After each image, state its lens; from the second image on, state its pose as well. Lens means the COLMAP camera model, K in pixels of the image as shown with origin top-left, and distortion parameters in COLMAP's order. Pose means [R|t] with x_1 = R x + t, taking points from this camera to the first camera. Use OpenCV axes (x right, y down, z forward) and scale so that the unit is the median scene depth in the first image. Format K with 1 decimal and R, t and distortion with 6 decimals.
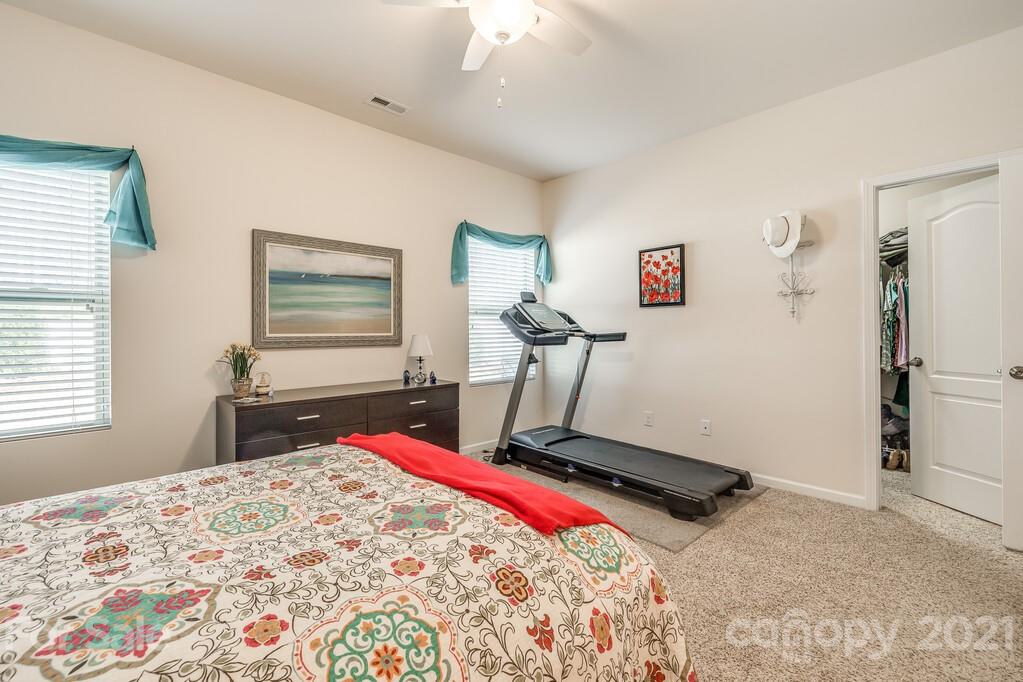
lens RADIAL K [[437.7, 0, 512.0], [0, 437.7, 334.7], [0, 0, 1]] dist [-0.002354, 0.001020]
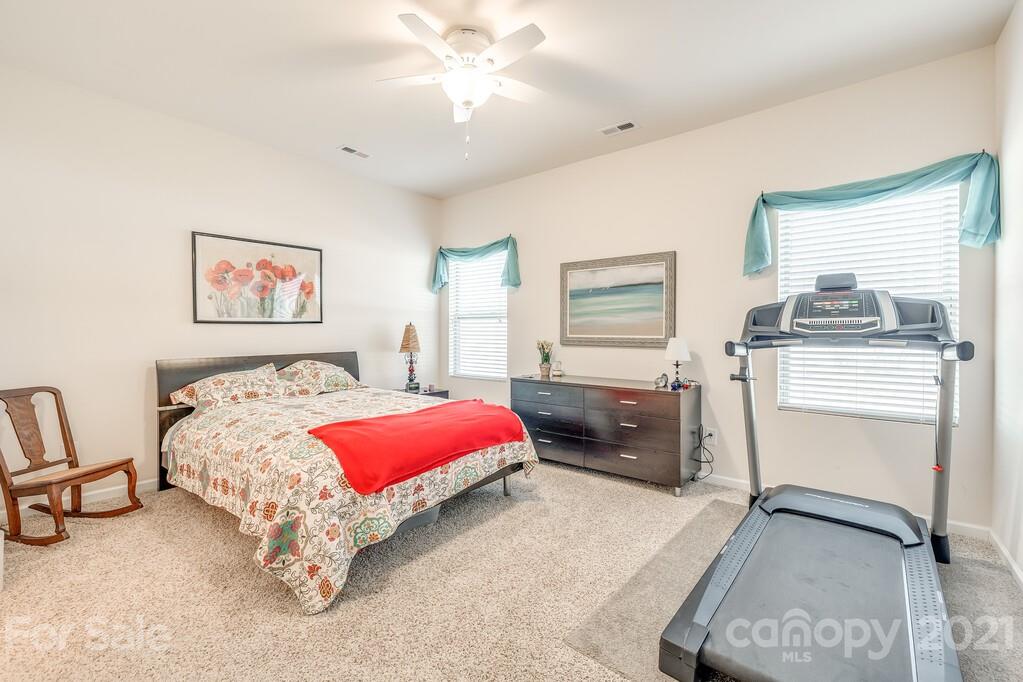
lens RADIAL K [[437.7, 0, 510.6], [0, 437.7, 336.3], [0, 0, 1]] dist [-0.002354, 0.001020]
pose [[0.137401, 0.012796, -0.990433, 0.829911], [-0.016085, 0.999814, 0.010686, -0.008958], [0.990385, 0.014463, 0.137582, 0.617060]]
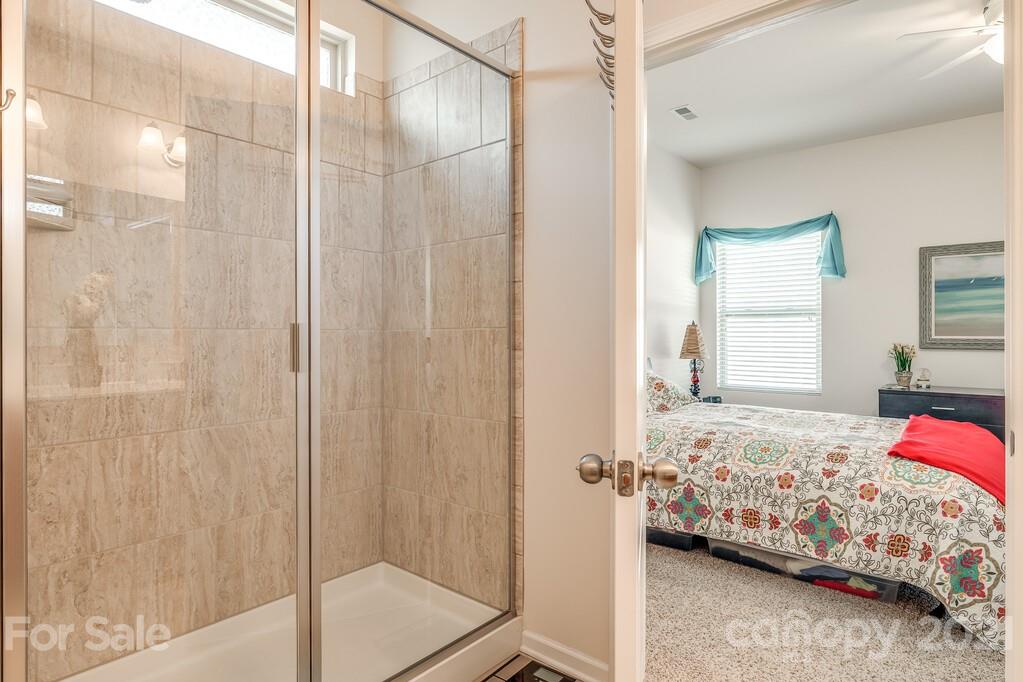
lens RADIAL K [[574.7, 0, 511.0], [0, 574.7, 330.2], [0, 0, 1]] dist [-0.003976, 0.002407]
pose [[0.115267, 0.003583, -0.993328, 0.808769], [-0.013154, 0.999911, 0.002080, -0.005327], [0.993247, 0.012826, 0.115304, -0.274028]]
